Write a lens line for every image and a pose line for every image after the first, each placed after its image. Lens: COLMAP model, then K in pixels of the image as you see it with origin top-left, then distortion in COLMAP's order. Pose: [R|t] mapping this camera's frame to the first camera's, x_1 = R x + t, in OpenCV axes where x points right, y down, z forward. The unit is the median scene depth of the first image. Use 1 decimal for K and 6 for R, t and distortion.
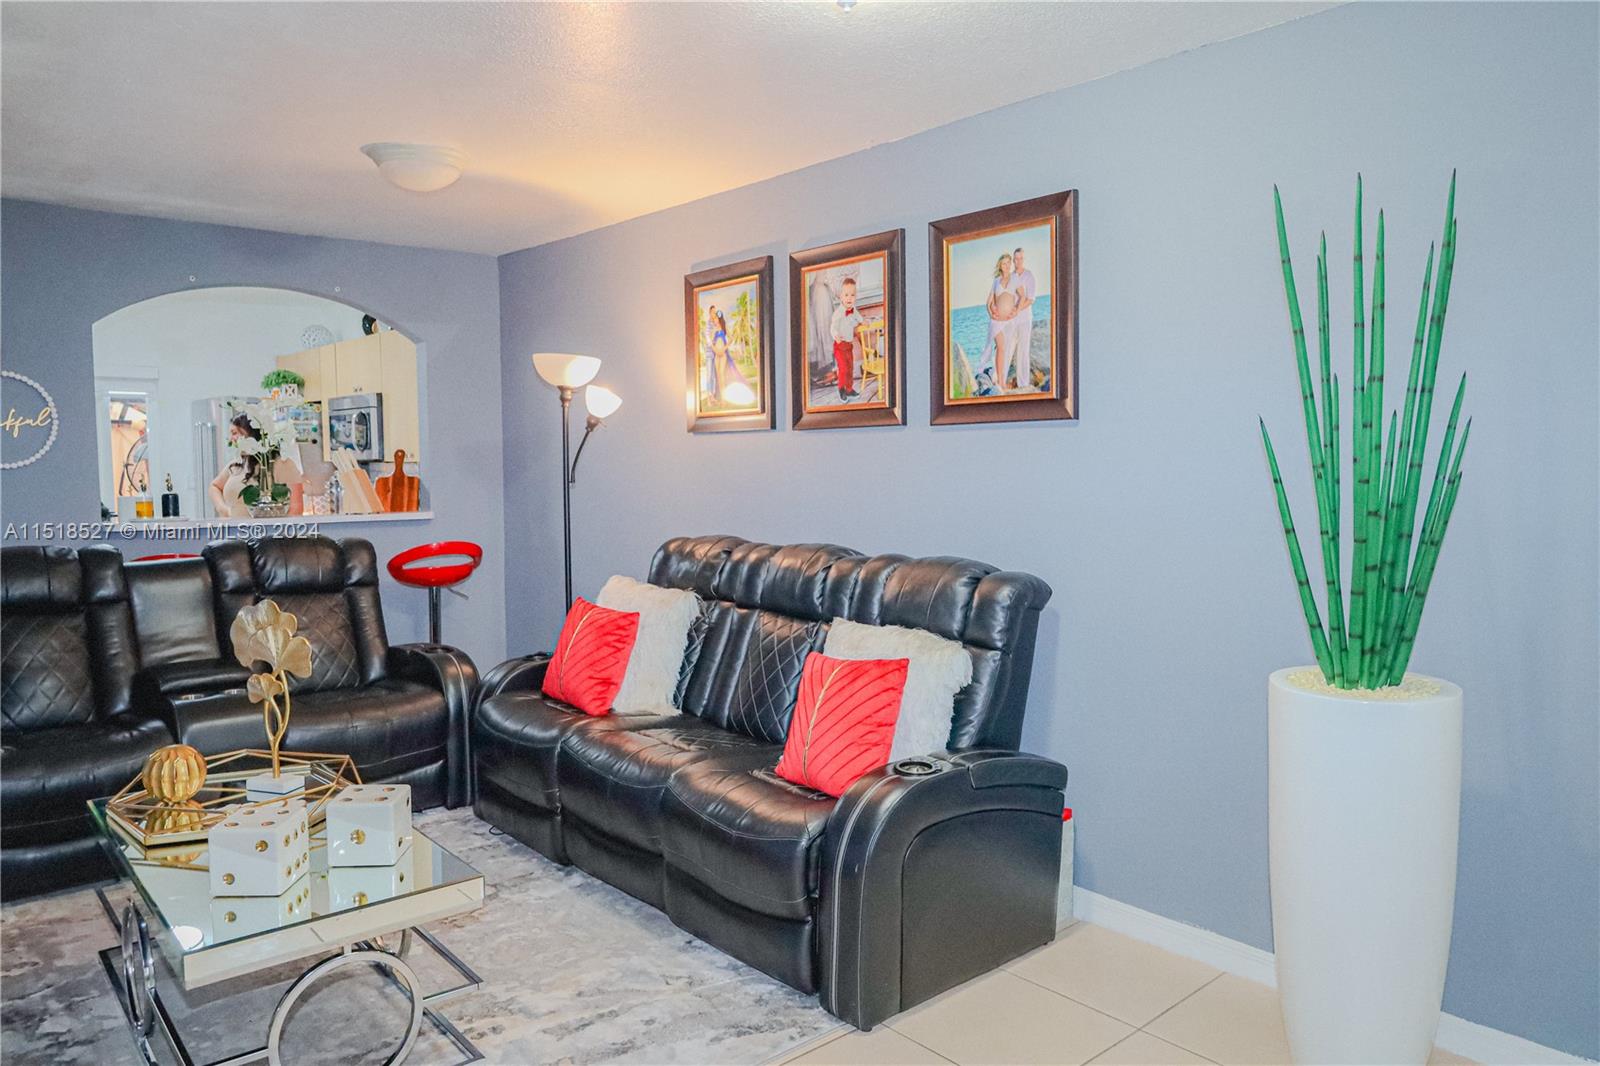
lens RADIAL K [[1117.2, 0, 805.7], [0, 1117.2, 508.3], [0, 0, 1]] dist [-0.011684, -0.002737]
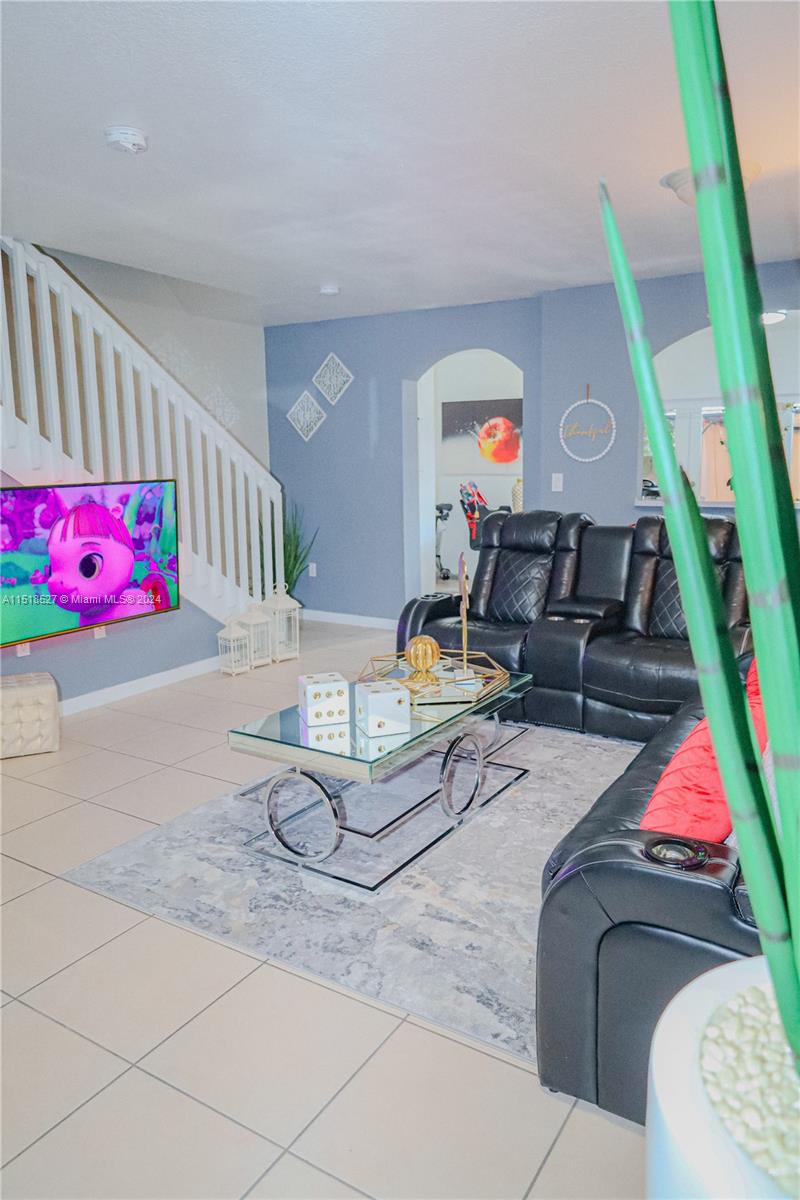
lens RADIAL K [[825.0, 0, 400.0], [0, 825.0, 600.0], [0, 0, 1]] dist [-0.000708, 0.003954]
pose [[0.284788, 0.159313, -0.945259, 0.342351], [-0.036431, 0.987179, 0.155403, -0.014234], [0.957898, -0.009820, 0.286941, 0.399136]]
